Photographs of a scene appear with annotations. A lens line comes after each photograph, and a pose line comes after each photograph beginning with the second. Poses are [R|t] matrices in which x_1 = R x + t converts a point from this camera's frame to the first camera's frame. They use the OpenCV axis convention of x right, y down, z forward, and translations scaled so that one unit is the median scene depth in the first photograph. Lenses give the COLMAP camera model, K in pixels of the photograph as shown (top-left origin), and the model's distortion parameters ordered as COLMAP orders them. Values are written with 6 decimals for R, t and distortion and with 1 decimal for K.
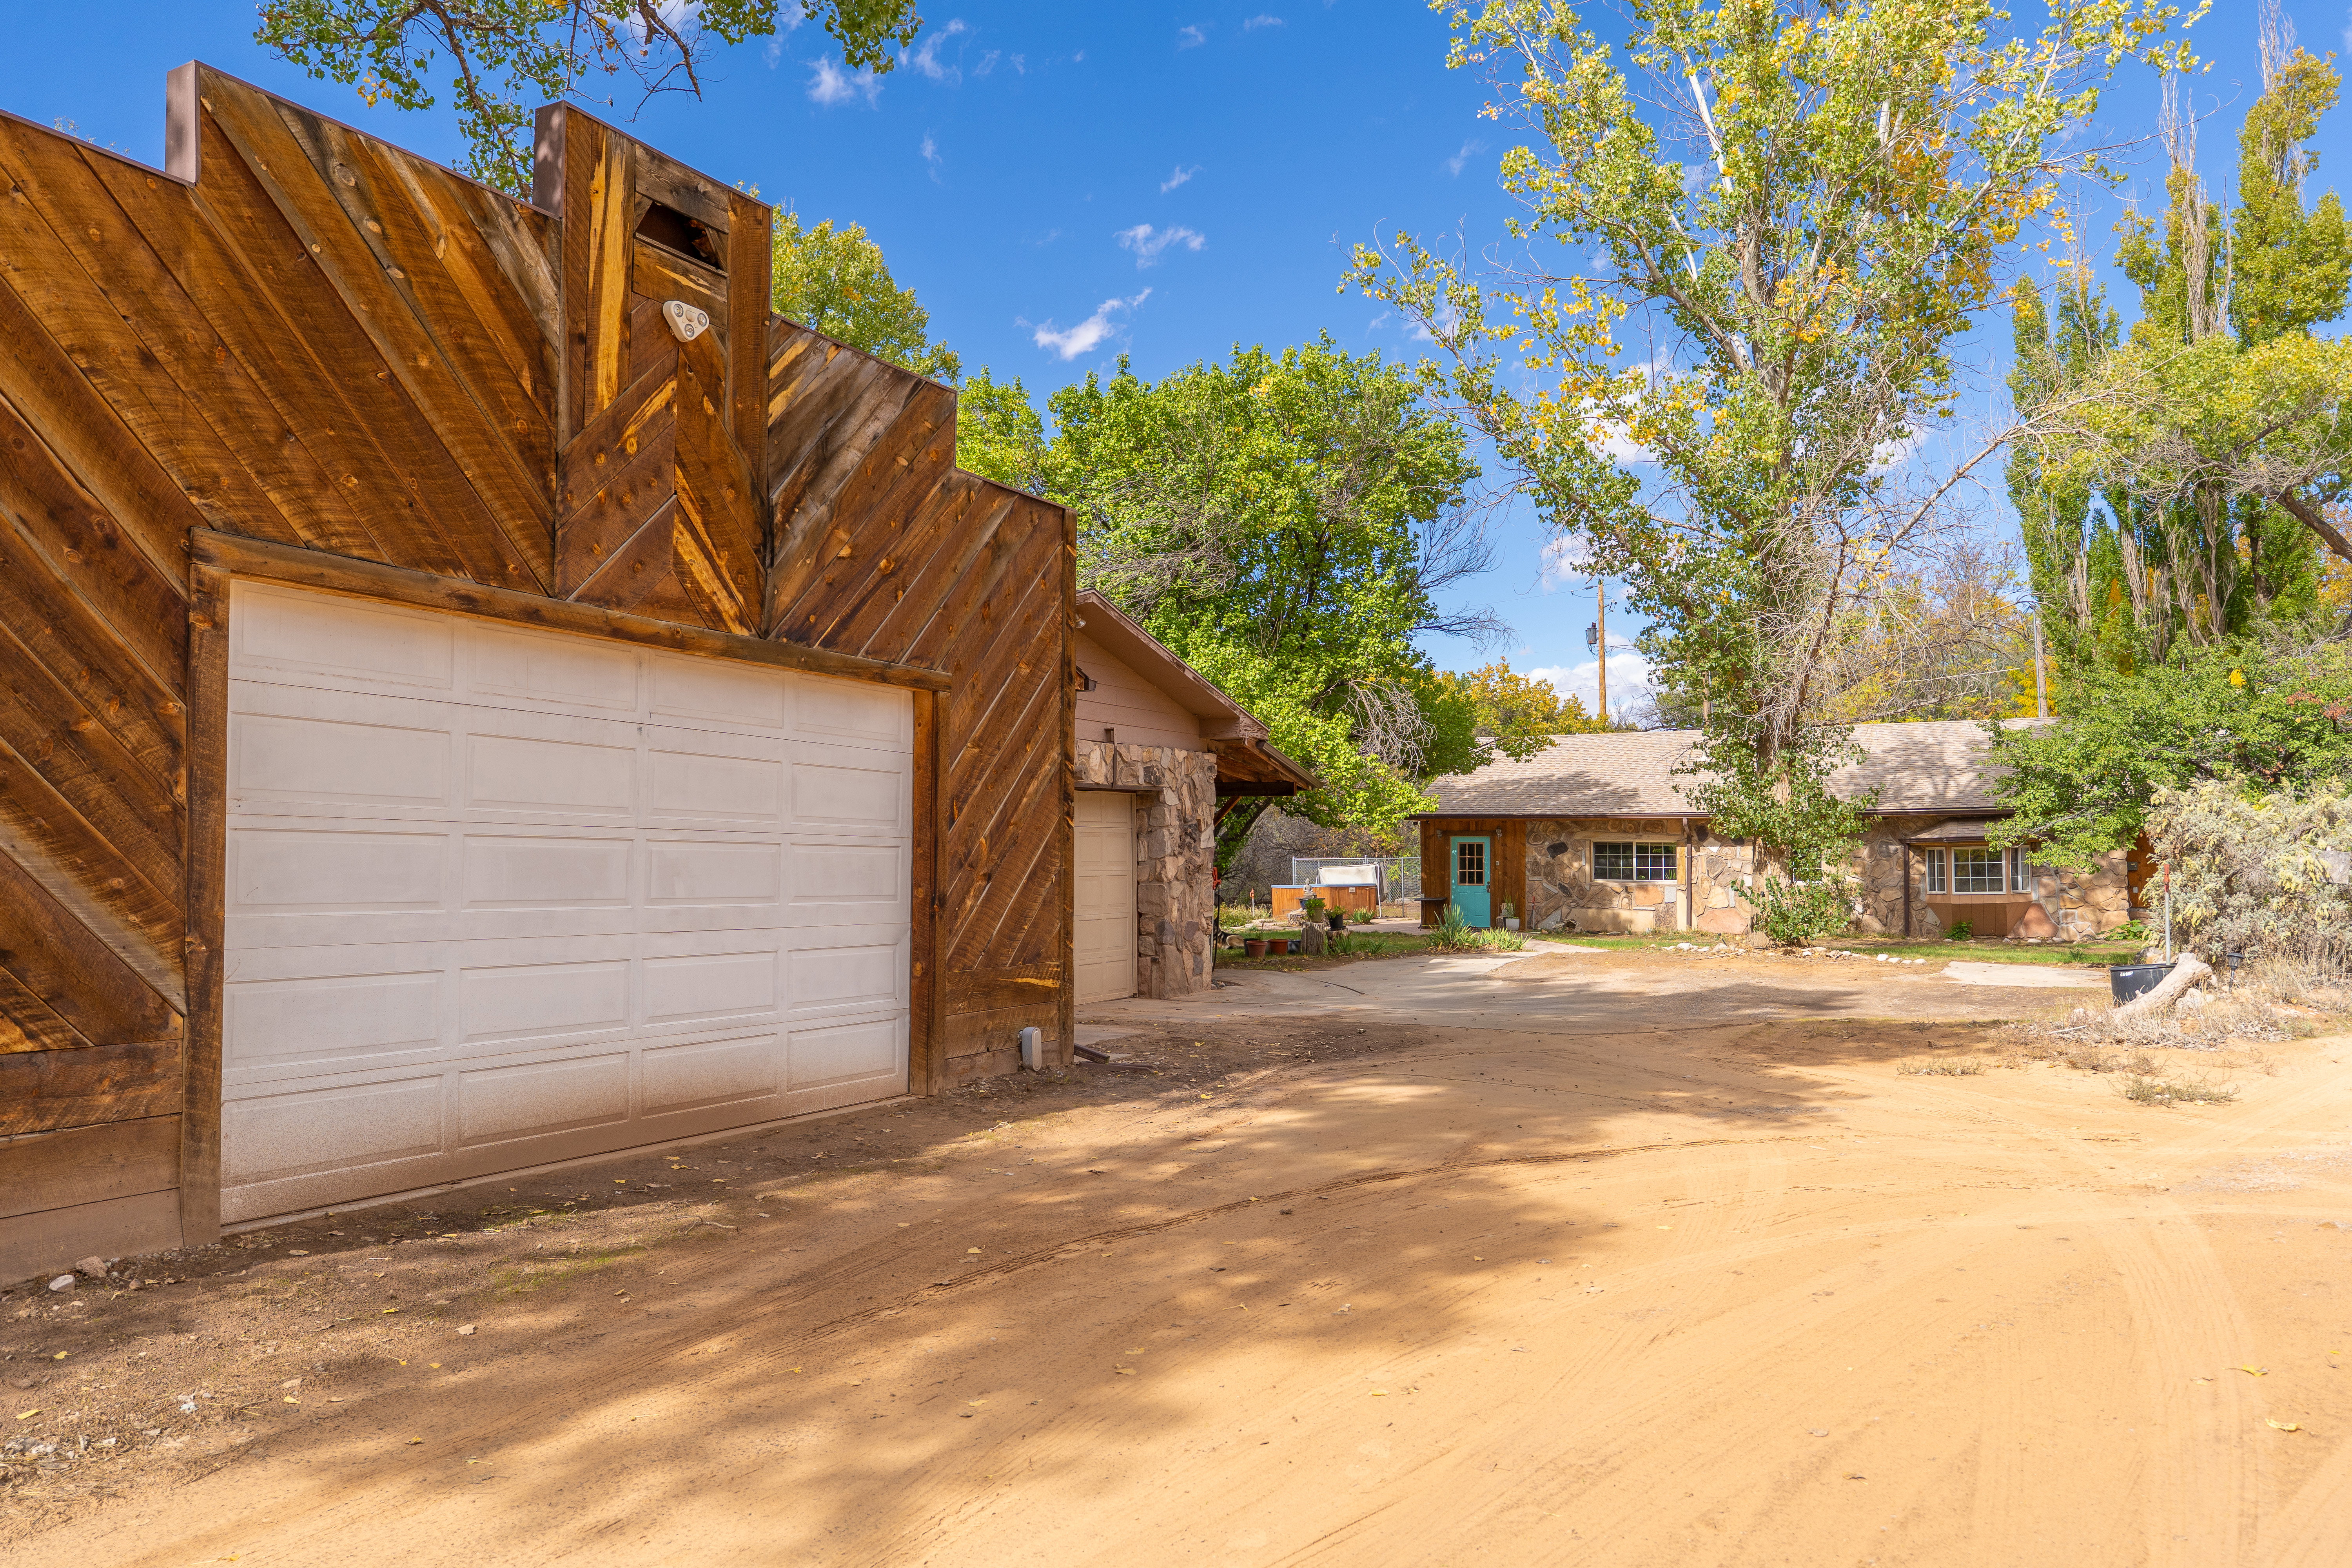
lens RADIAL K [[1604.7, 0, 1176.0], [0, 1604.7, 784.0], [0, 0, 1]] dist [-0.011986, -0.002137]
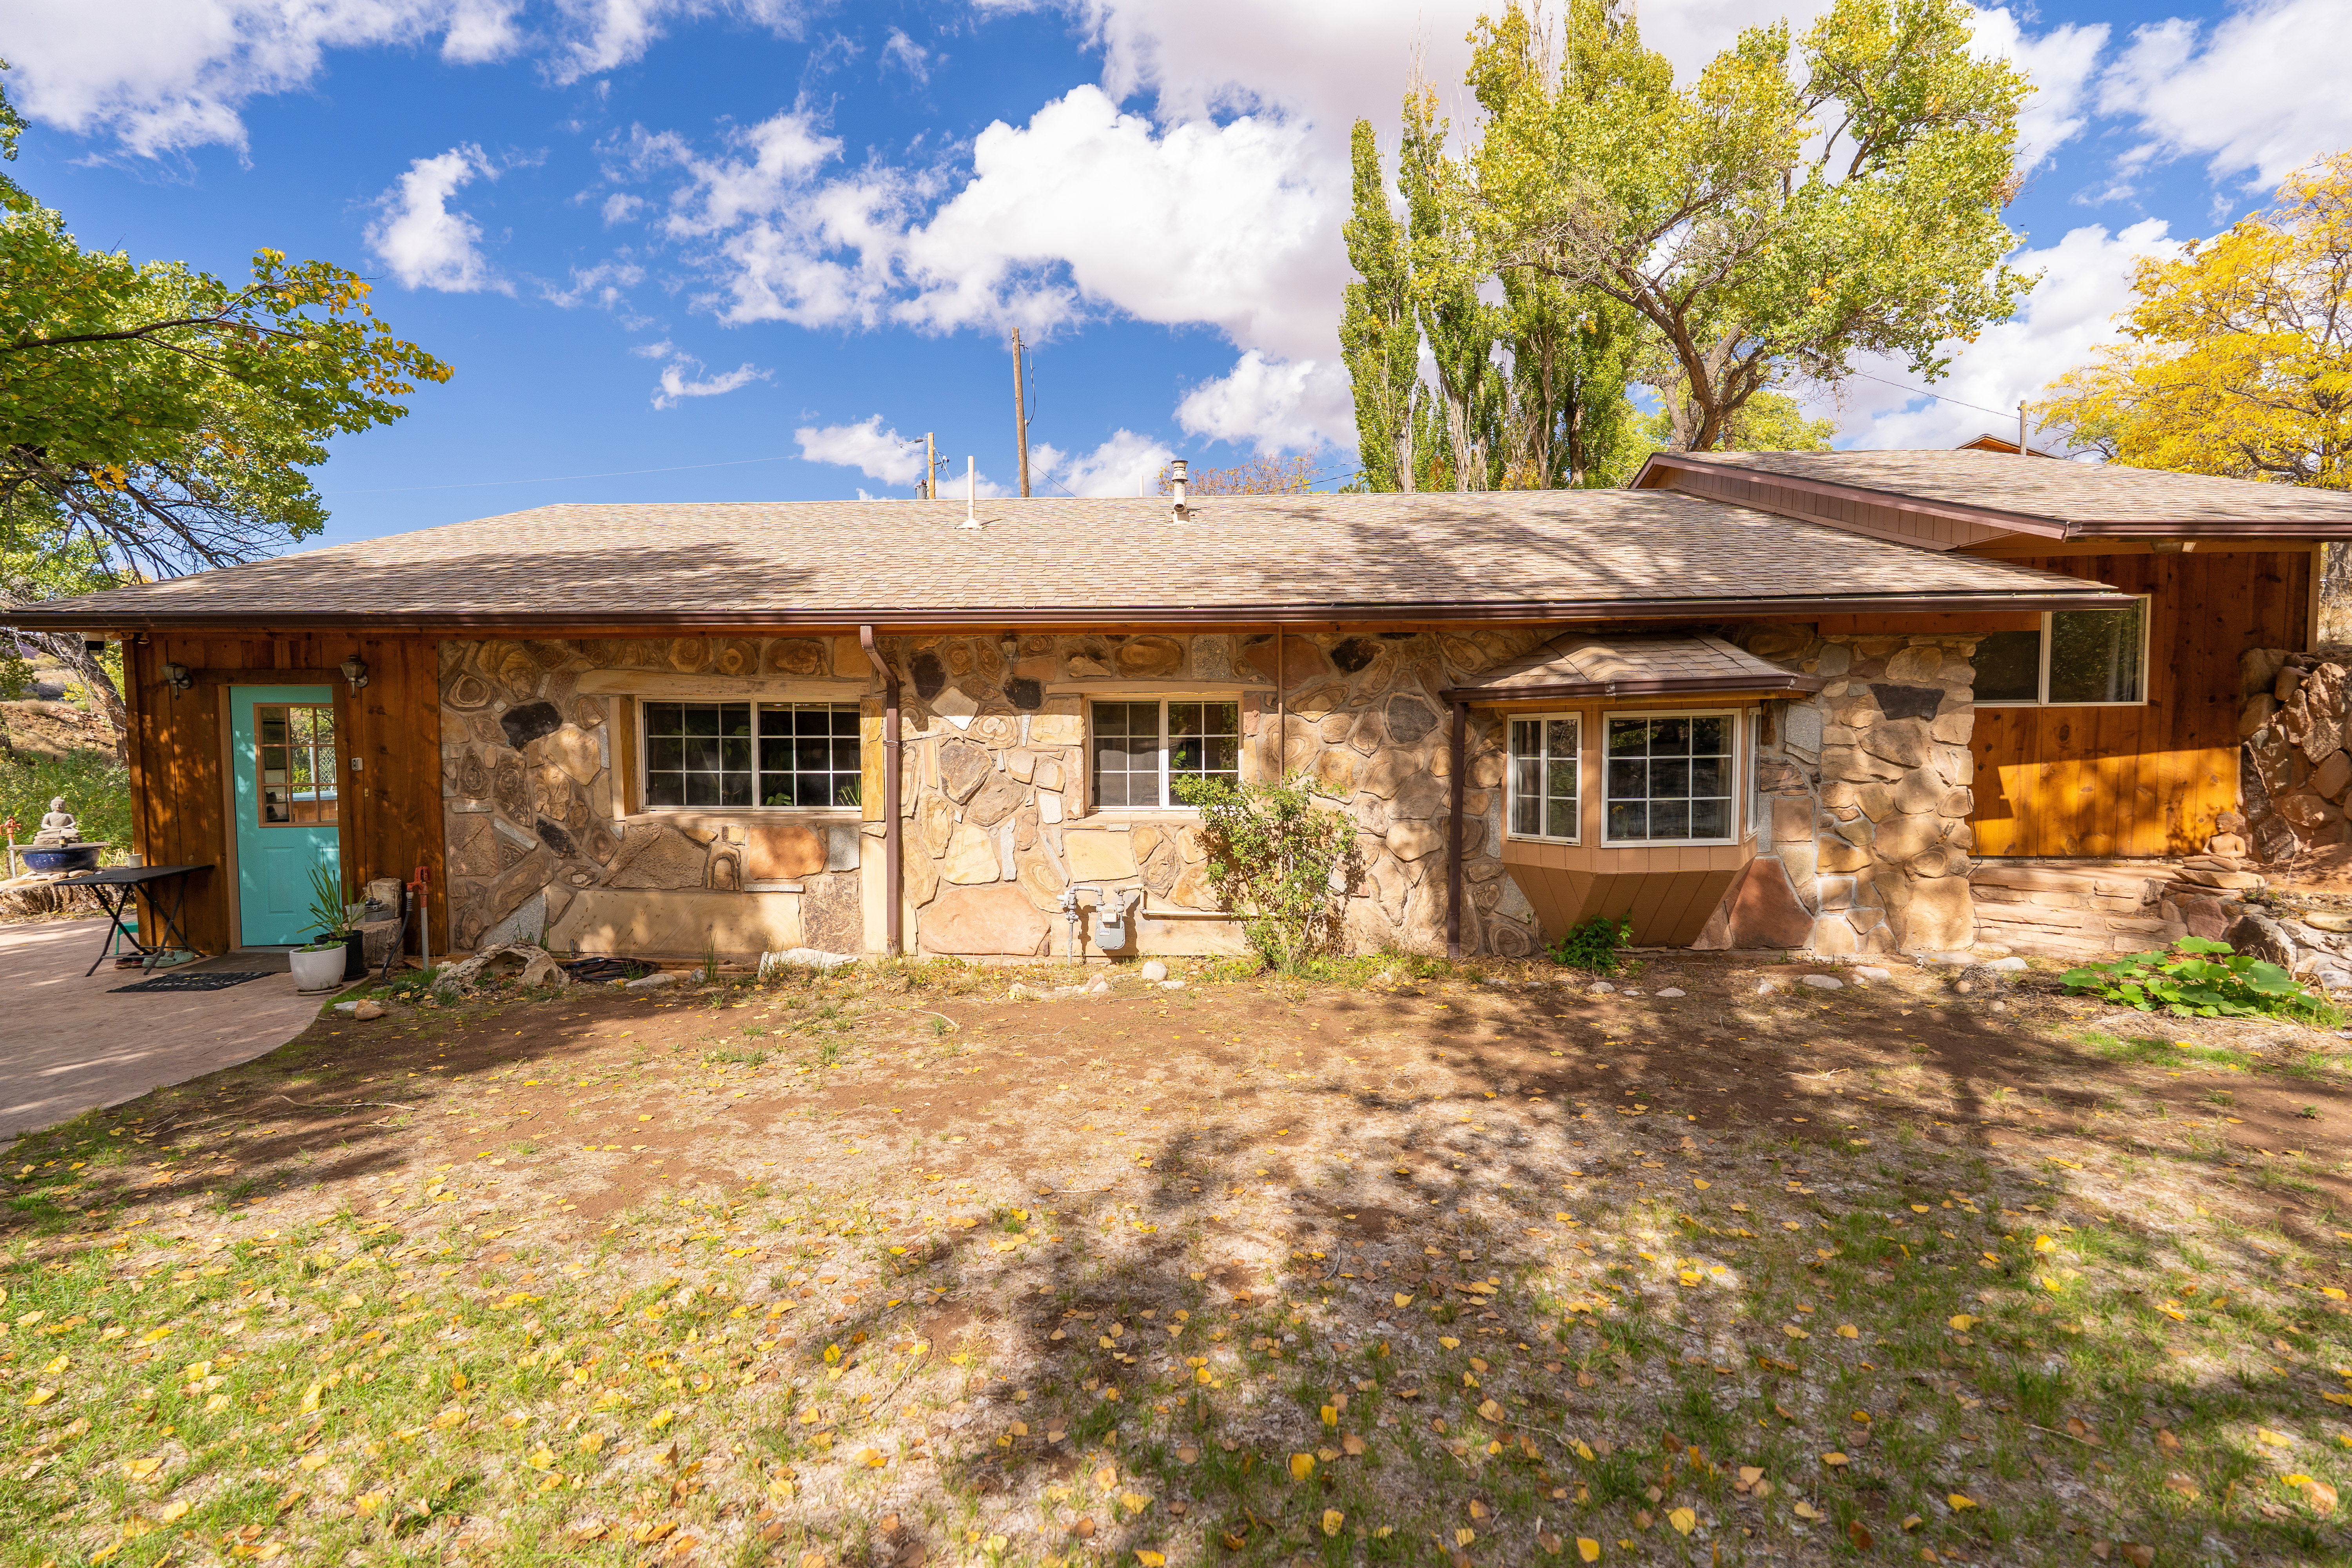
lens RADIAL K [[1043.6, 0, 1176.0], [0, 1043.6, 784.0], [0, 0, 1]] dist [-0.001322, -0.000549]
pose [[0.907702, -0.021769, 0.419050, 0.278625], [-0.015323, 0.996268, 0.084946, 0.033698], [-0.419335, -0.083527, 0.903981, 0.761144]]
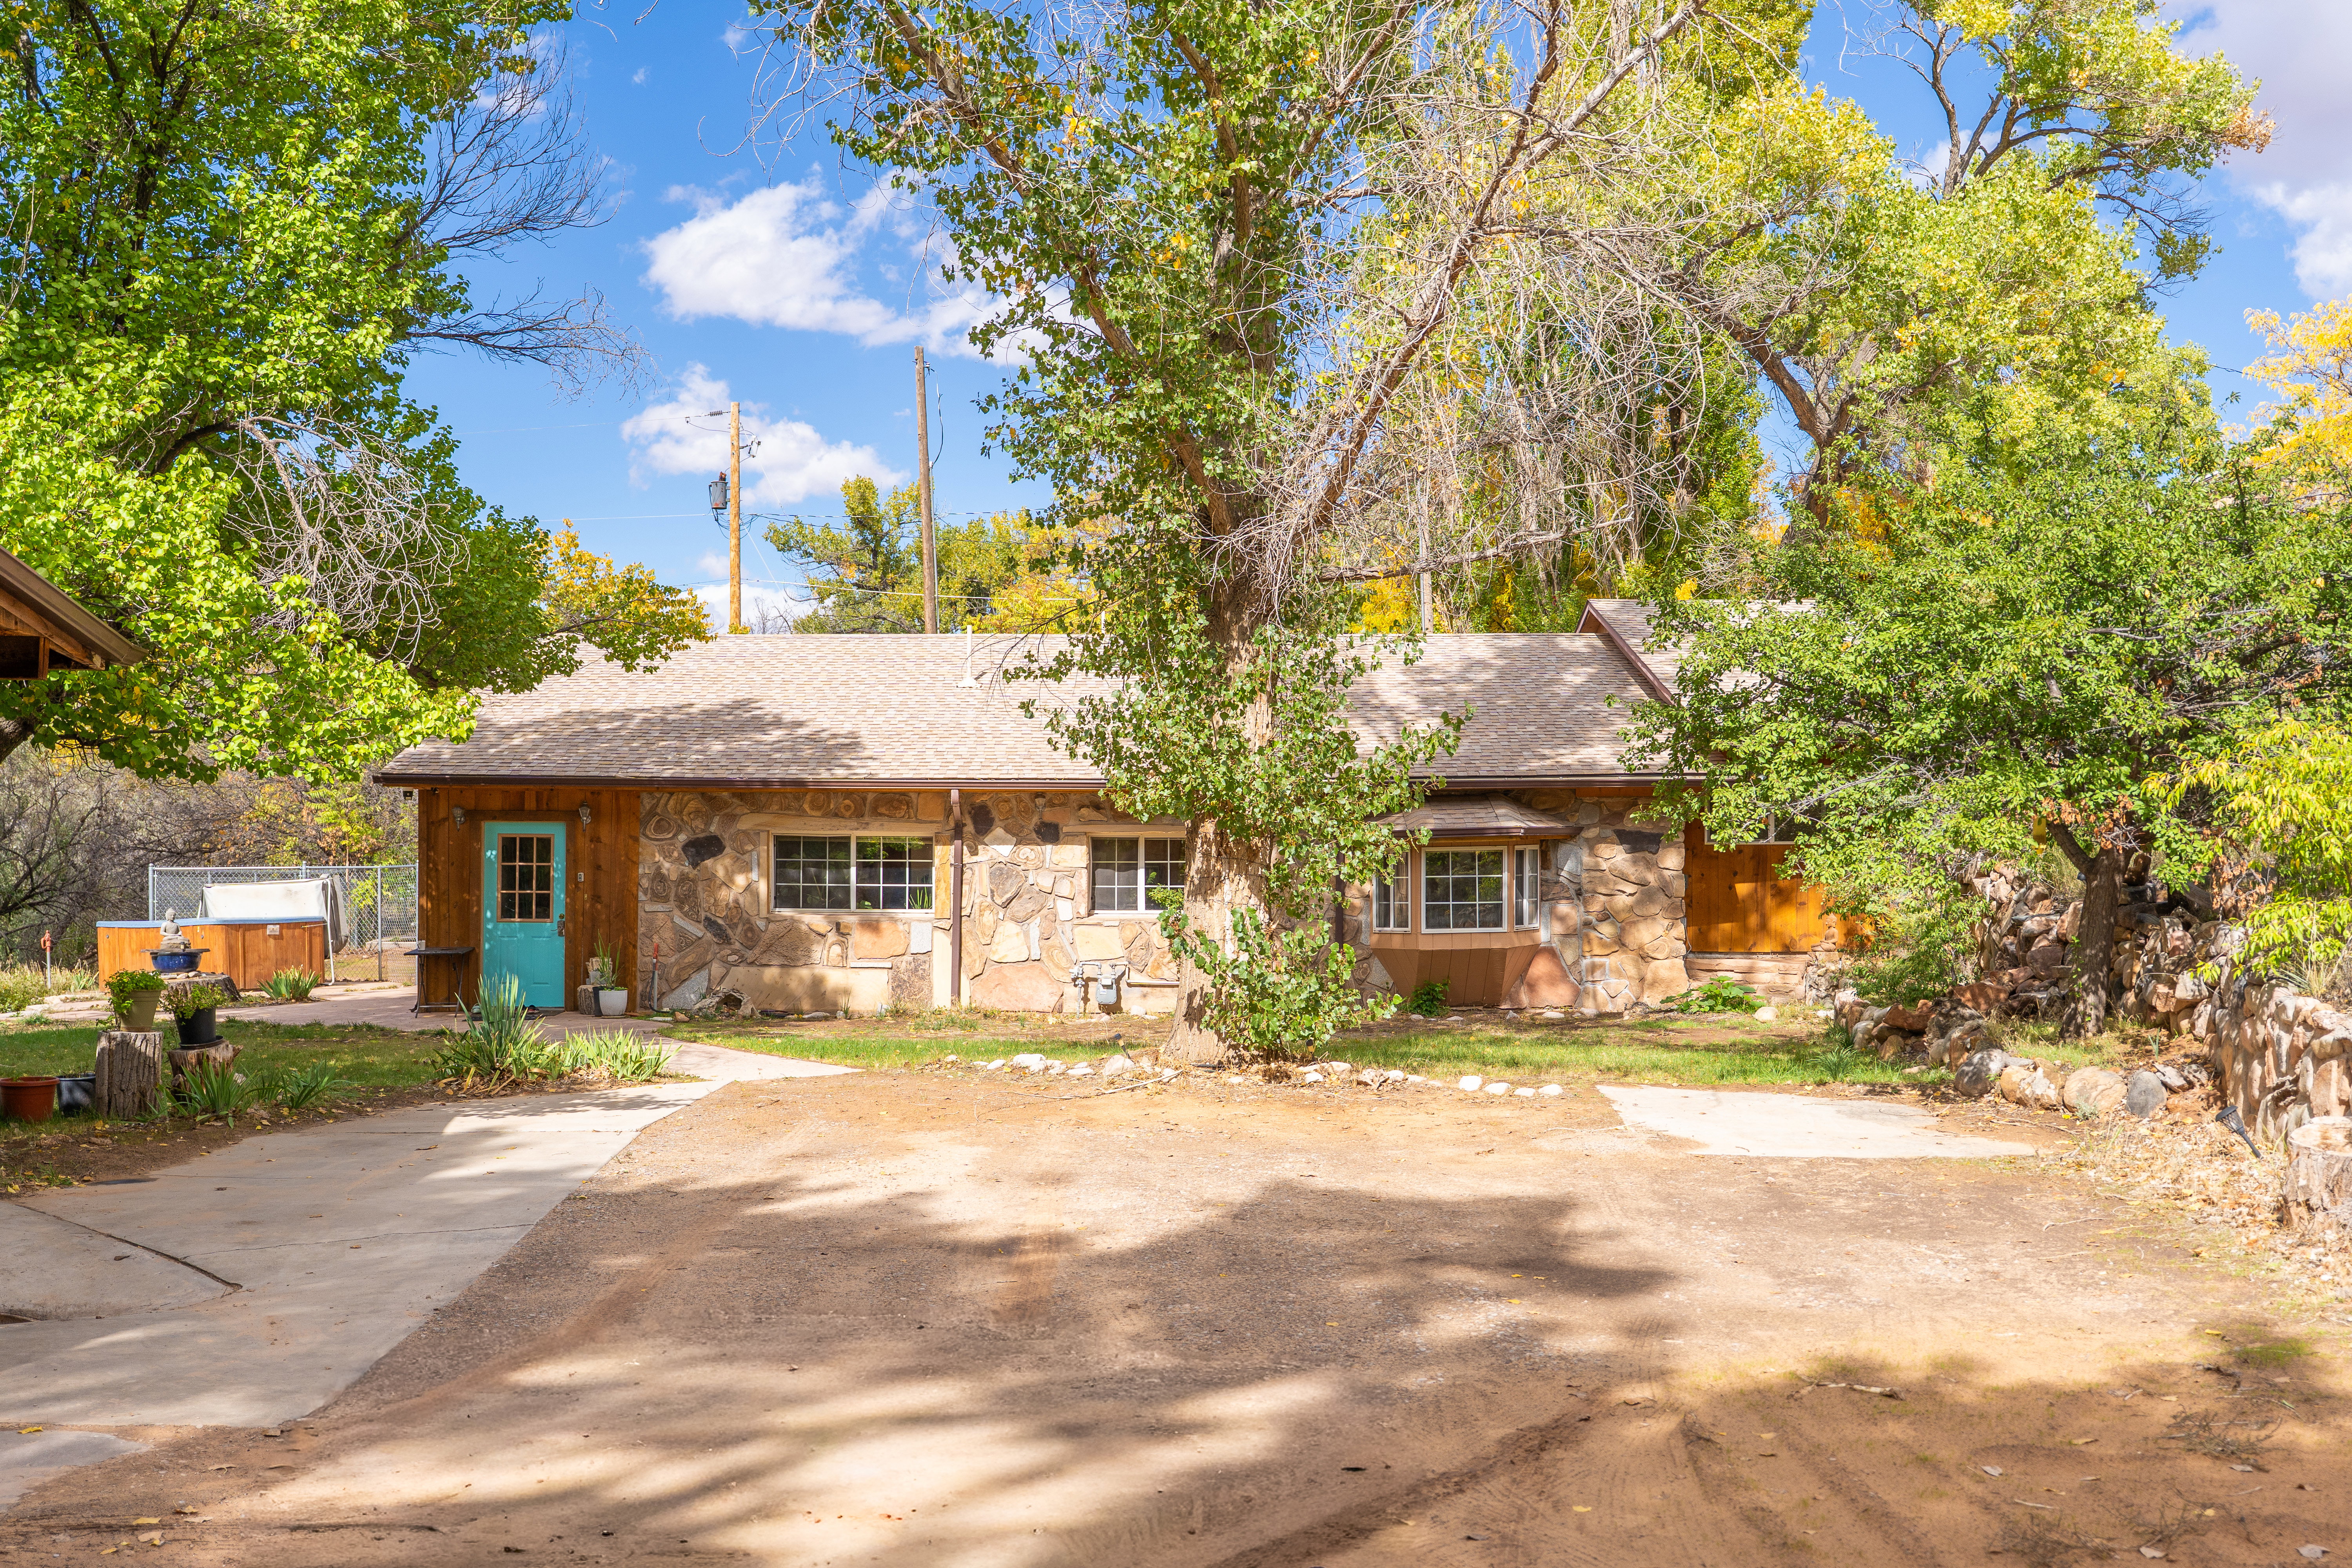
lens RADIAL K [[2362.5, 0, 1182.3], [0, 2362.5, 840.2], [0, 0, 1]] dist [0.009282, 0.004090]
pose [[0.893458, 0.007140, 0.449090, 0.041324], [-0.022356, 0.999341, 0.028590, 0.013910], [-0.448590, -0.035584, 0.893029, 0.283154]]
